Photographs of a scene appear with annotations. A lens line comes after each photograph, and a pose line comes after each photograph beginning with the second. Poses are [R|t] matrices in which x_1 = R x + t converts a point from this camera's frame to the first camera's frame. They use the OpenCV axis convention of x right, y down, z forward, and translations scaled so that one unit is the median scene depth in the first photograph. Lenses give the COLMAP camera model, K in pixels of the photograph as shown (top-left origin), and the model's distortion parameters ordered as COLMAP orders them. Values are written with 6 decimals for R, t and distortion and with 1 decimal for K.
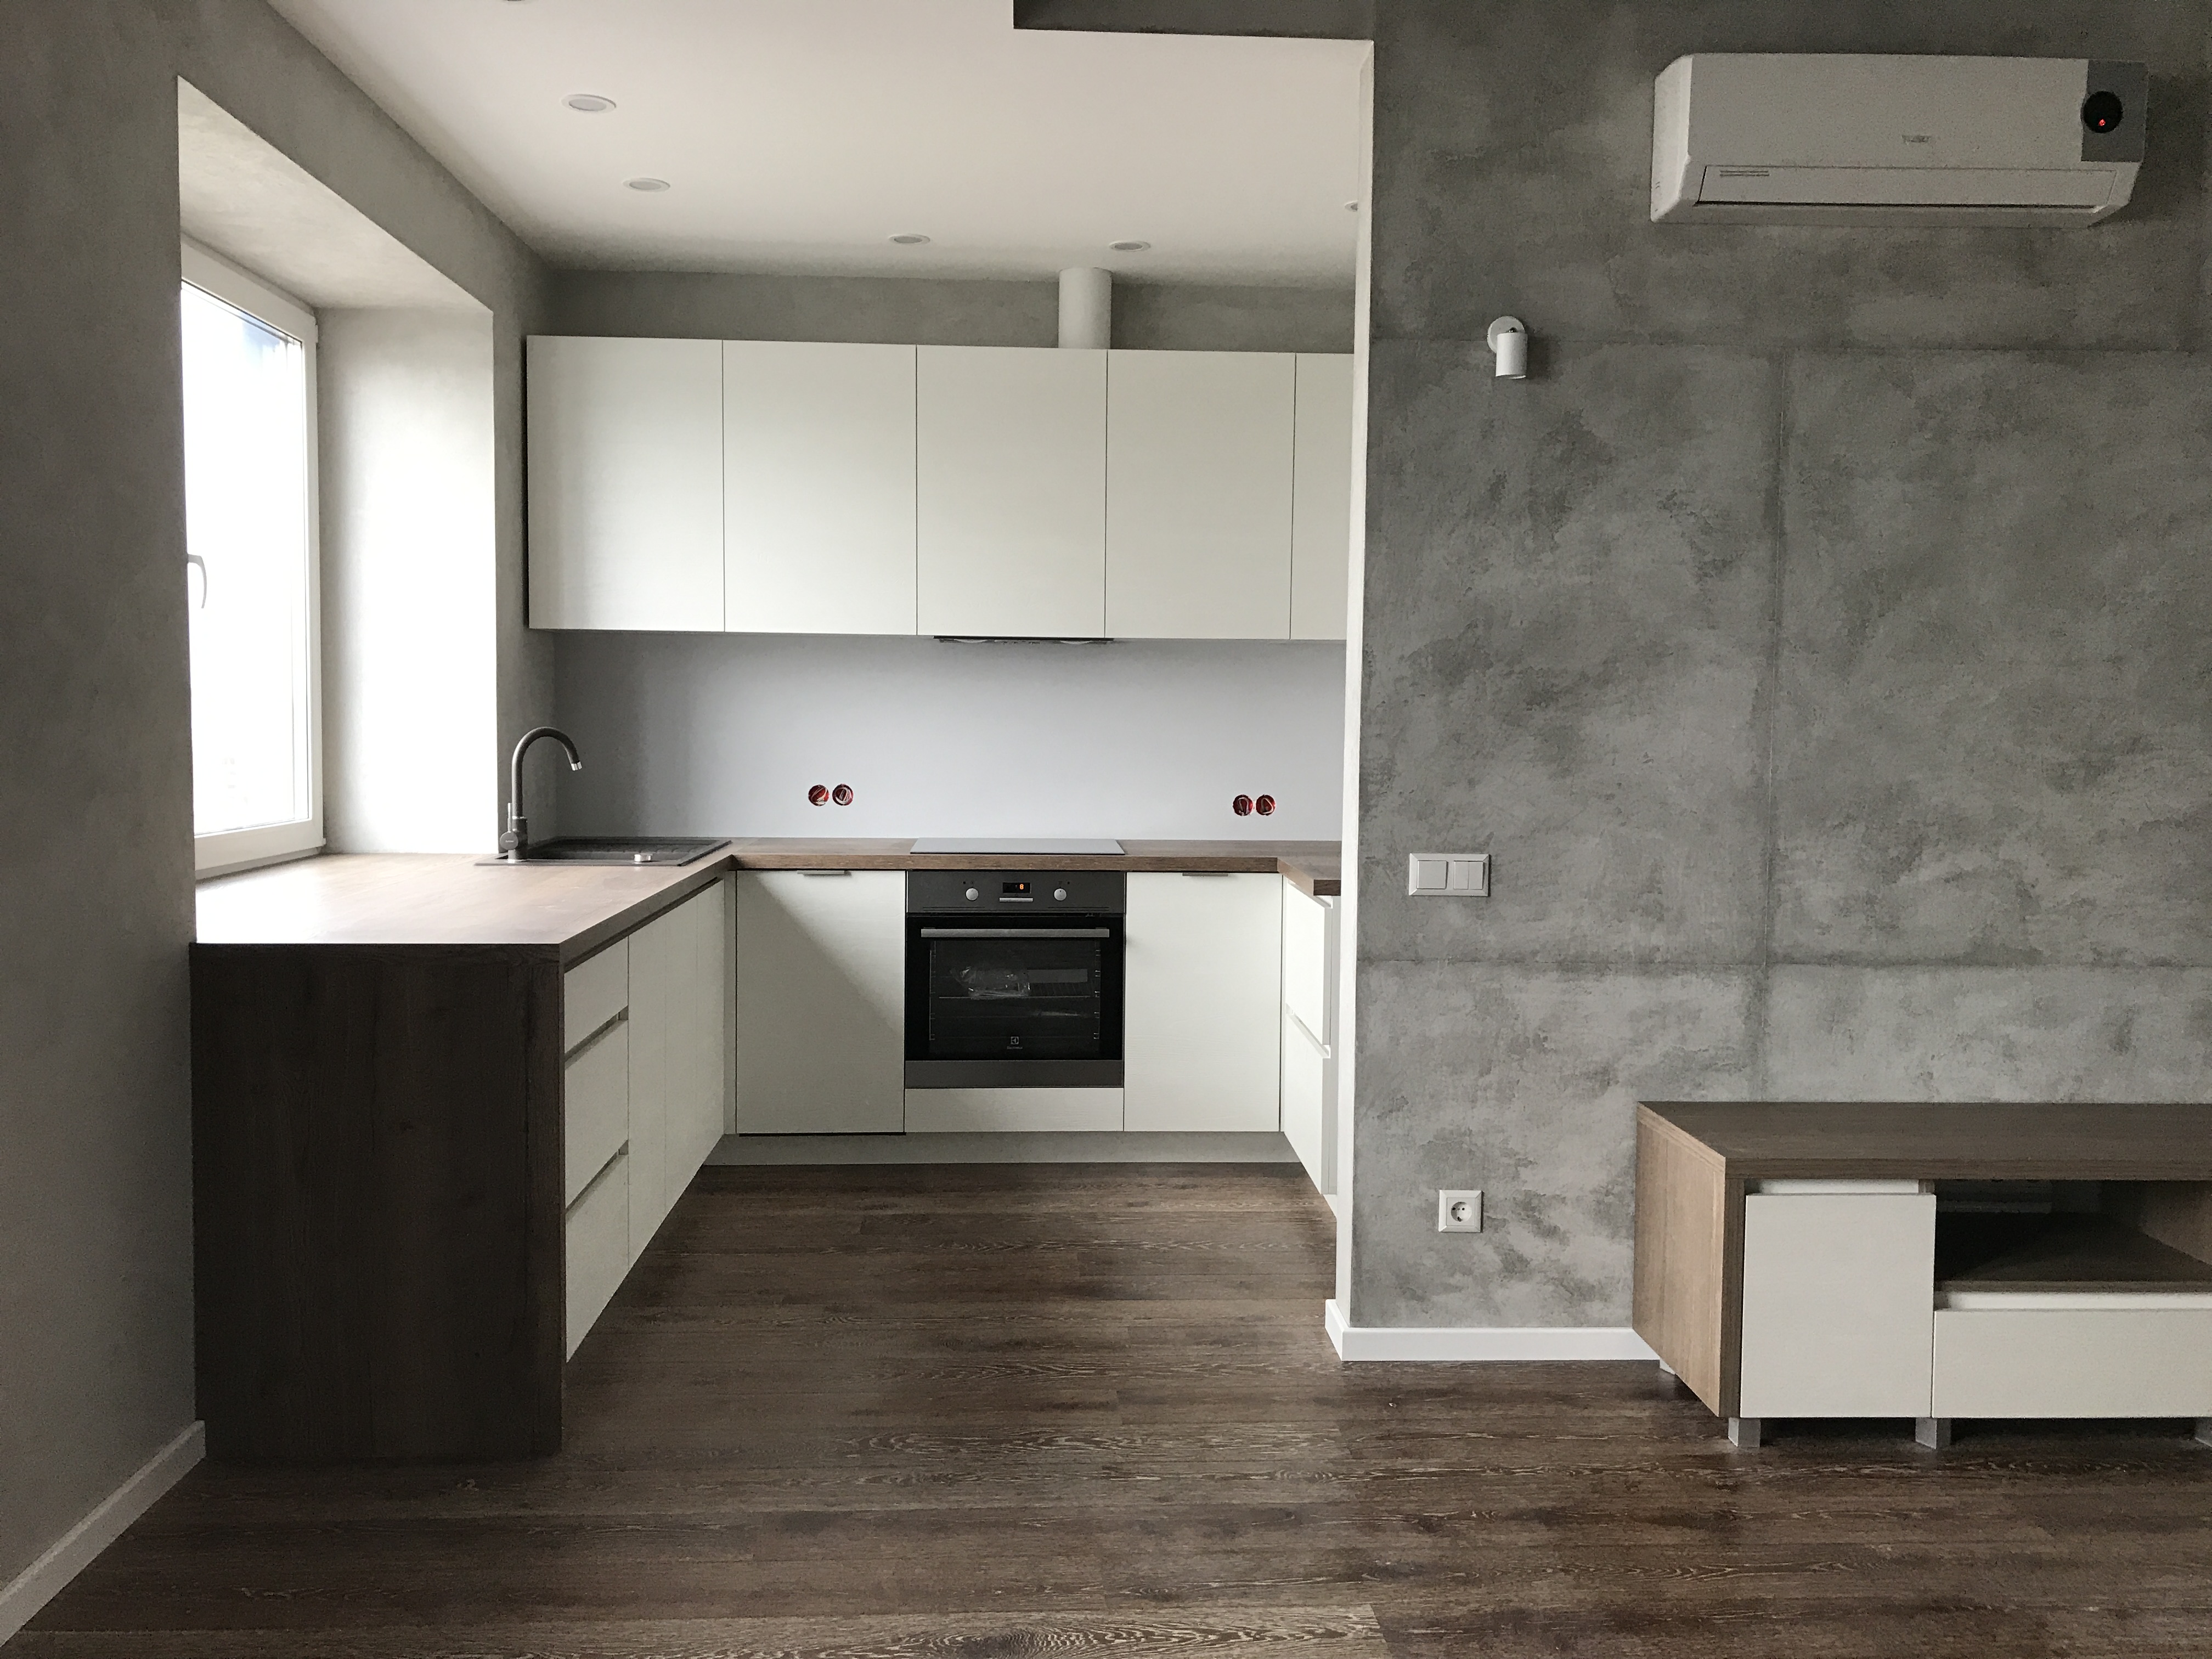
lens RADIAL K [[1815.3, 0, 1106.0], [0, 1815.3, 829.5], [0, 0, 1]] dist [0.100177, -0.136982]
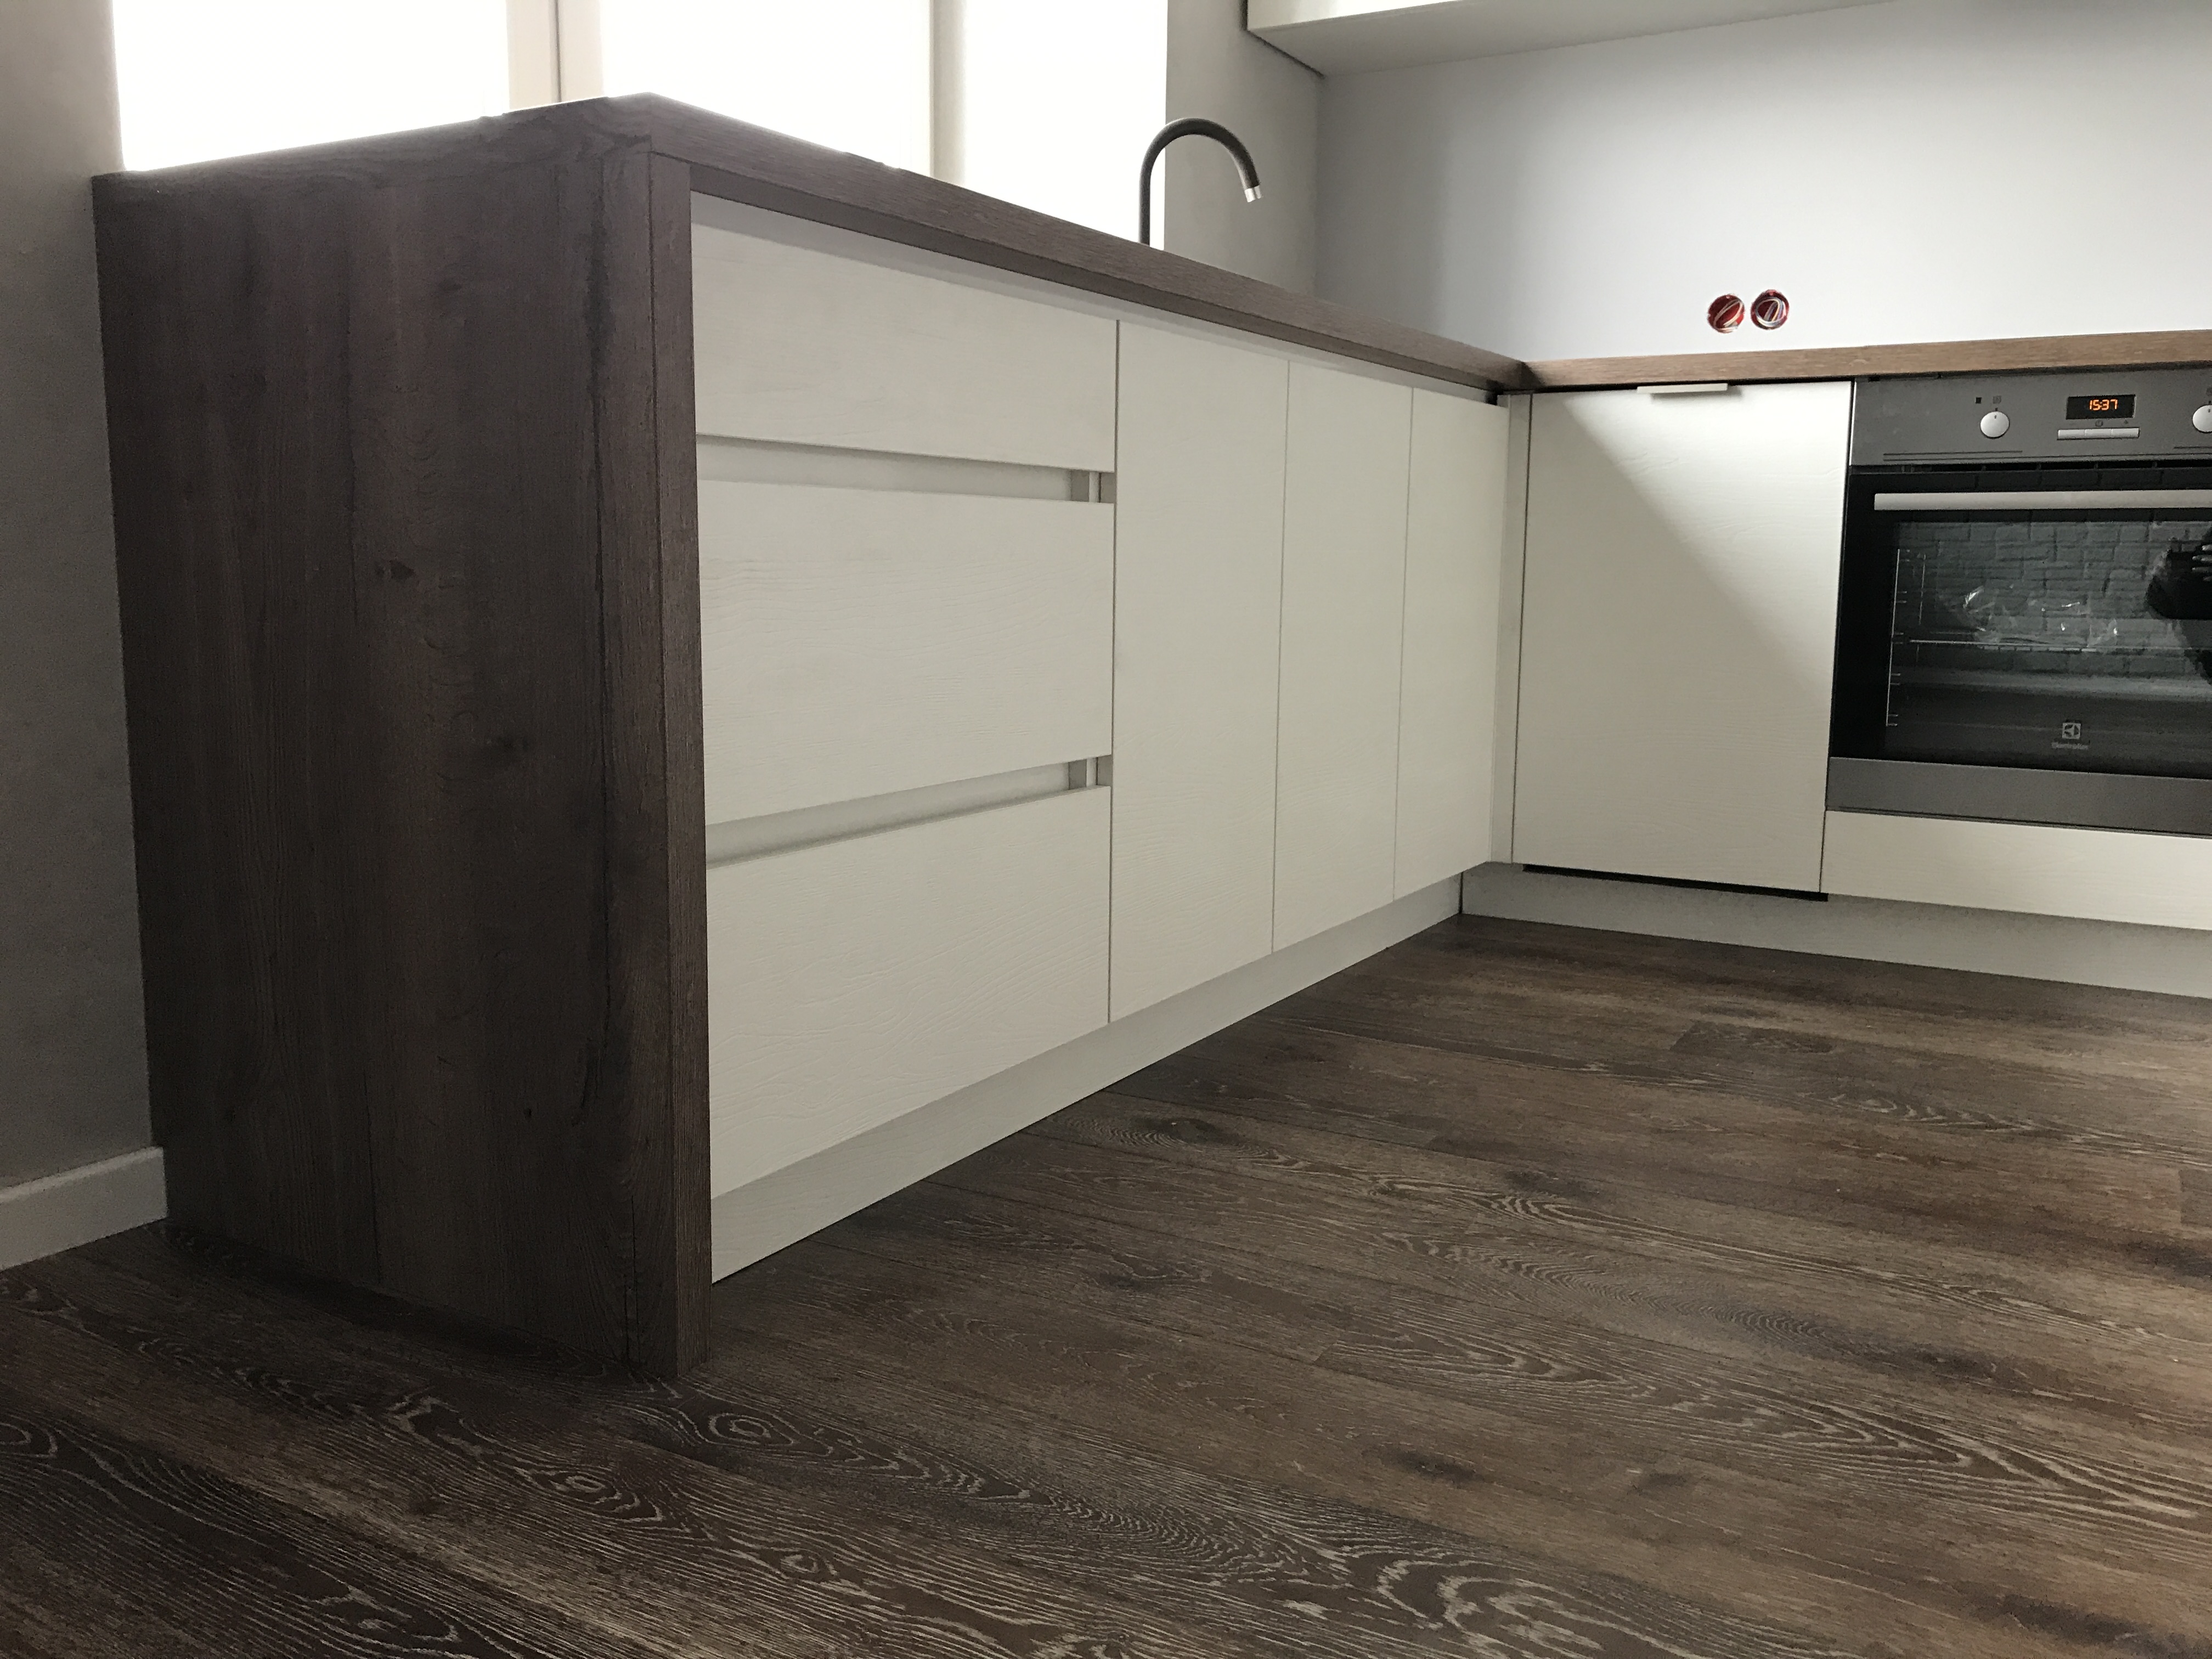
lens RADIAL K [[1813.0, 0, 1111.4], [0, 1813.0, 802.1], [0, 0, 1]] dist [0.033214, 0.004193]
pose [[0.840248, 0.072292, -0.537362, -0.001437], [-0.039361, 0.996590, 0.072525, 0.111627], [0.540772, -0.039788, 0.840227, 0.453330]]
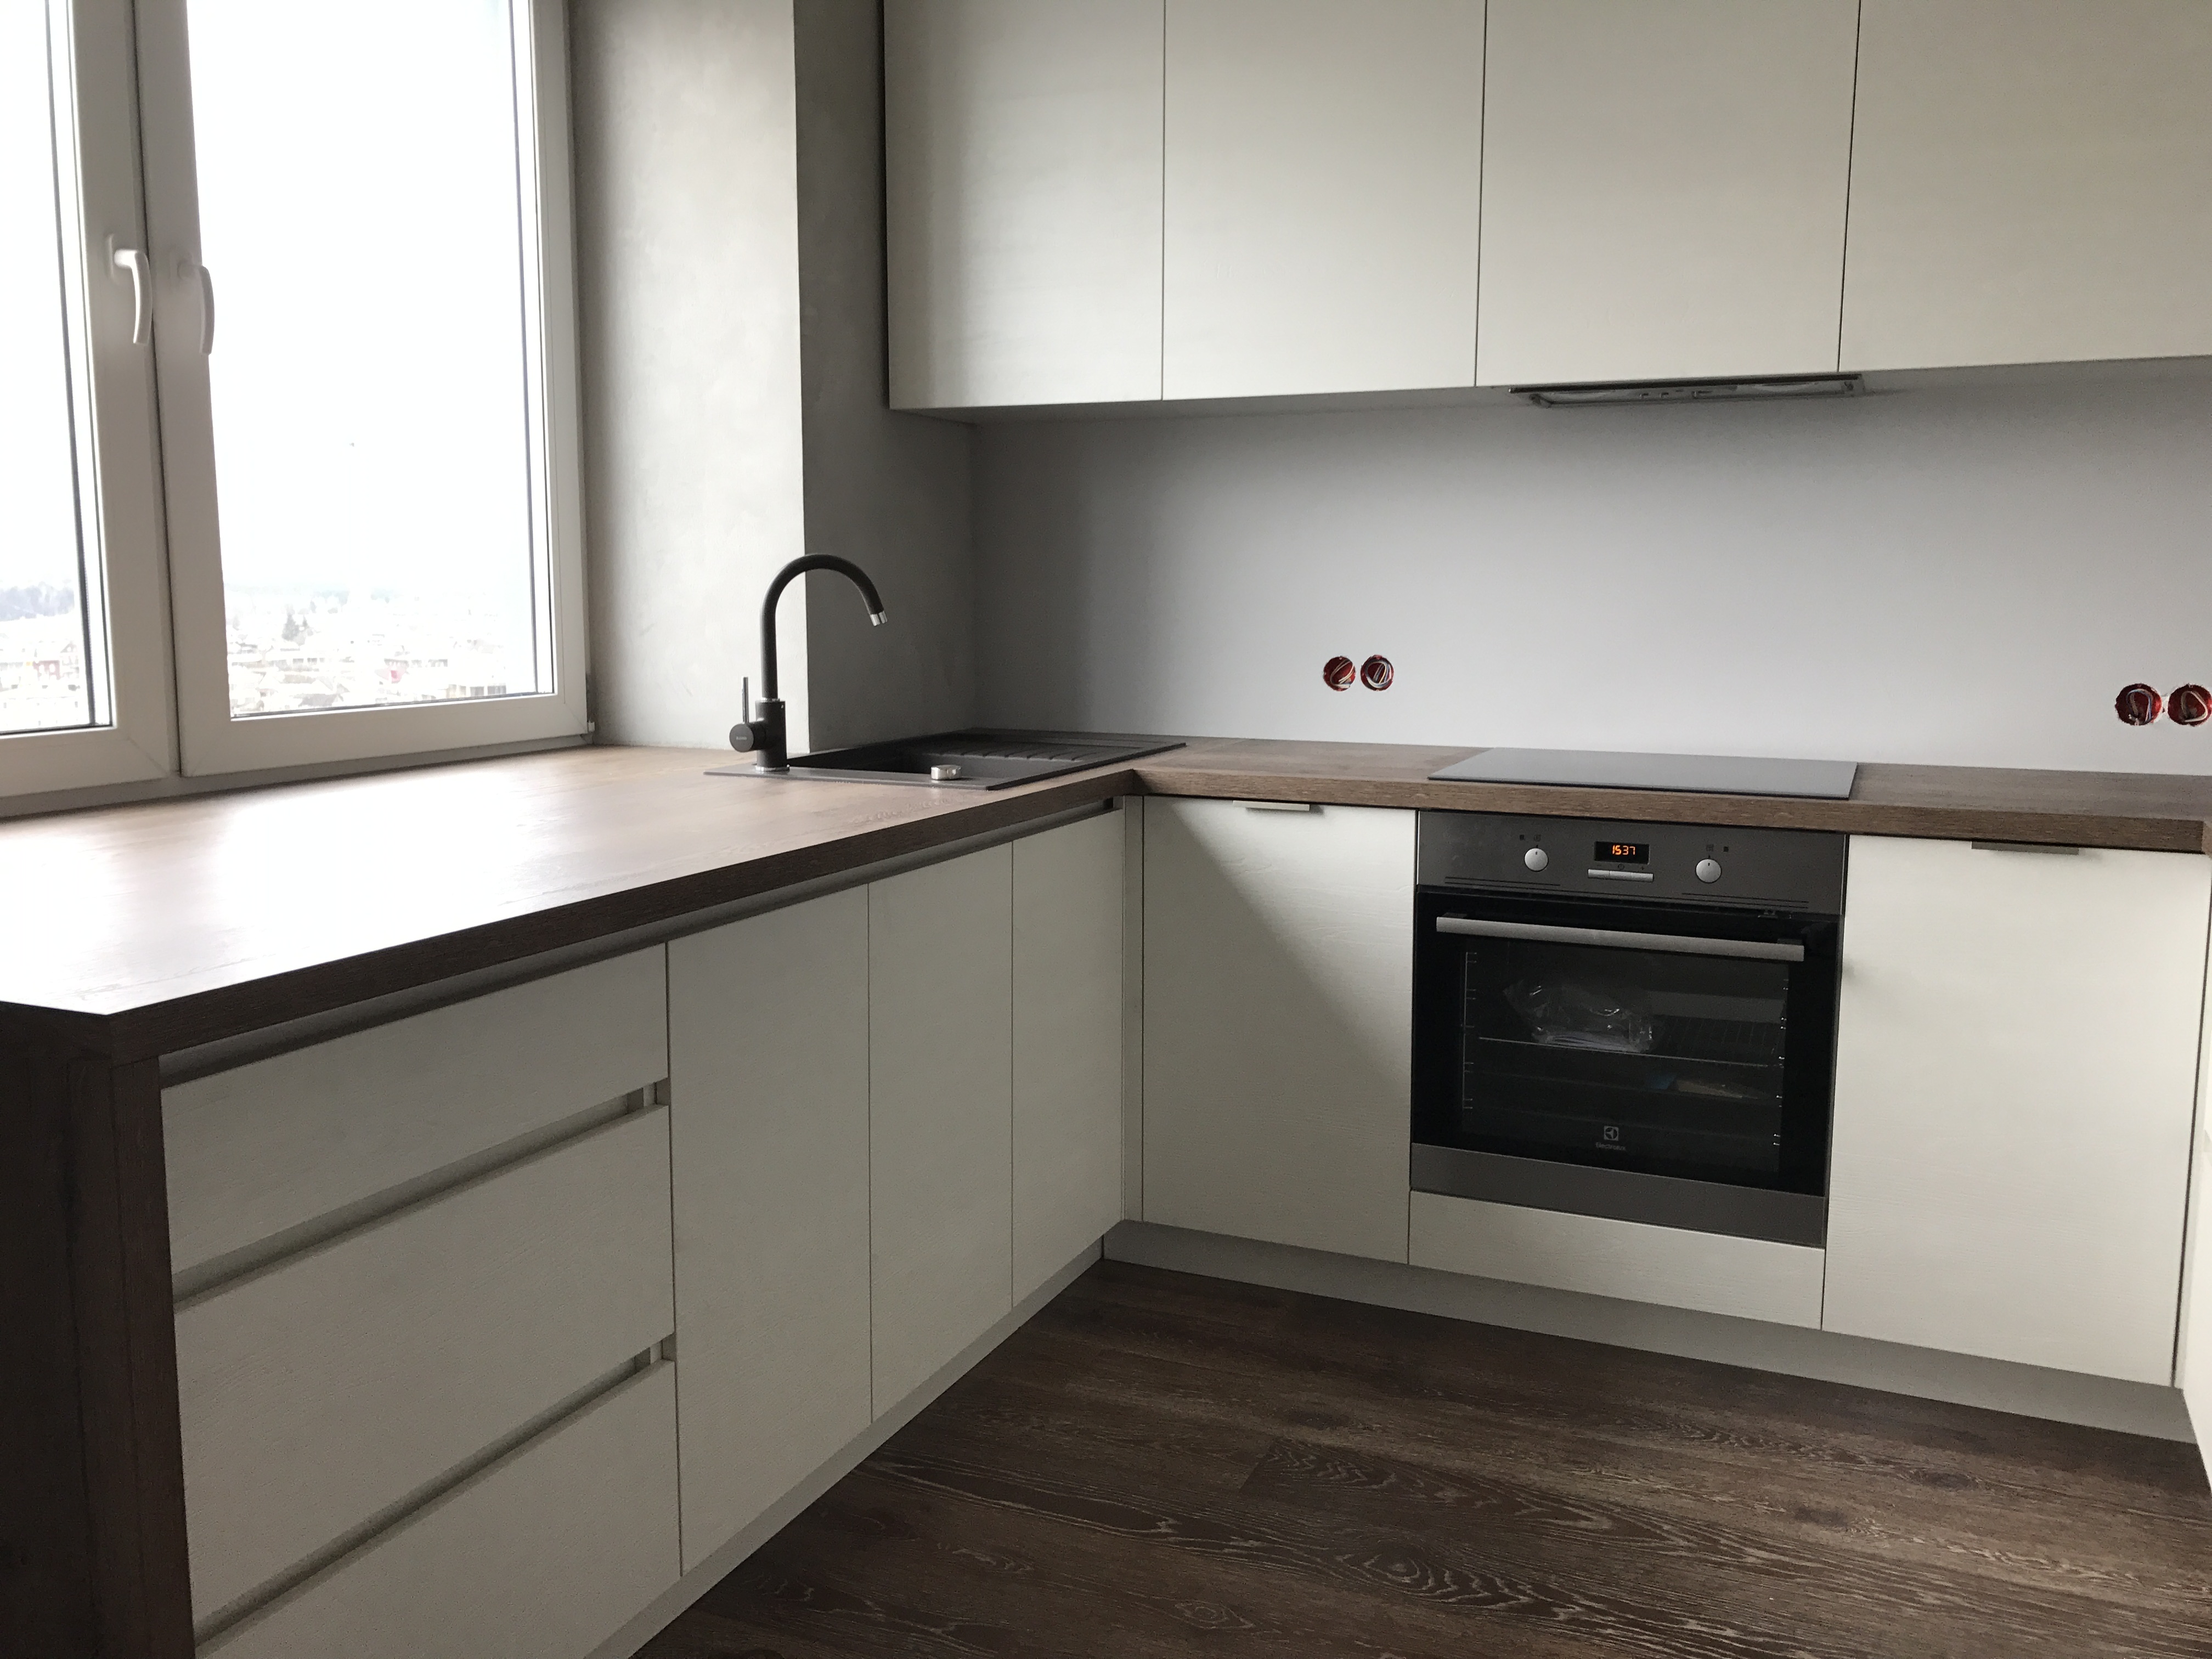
lens RADIAL K [[1815.3, 0, 1106.0], [0, 1815.3, 829.5], [0, 0, 1]] dist [0.100177, -0.136982]
pose [[0.894627, 0.053920, -0.443548, 0.053181], [-0.024603, 0.997131, 0.071591, -0.009139], [0.446136, -0.053135, 0.893387, 0.455951]]
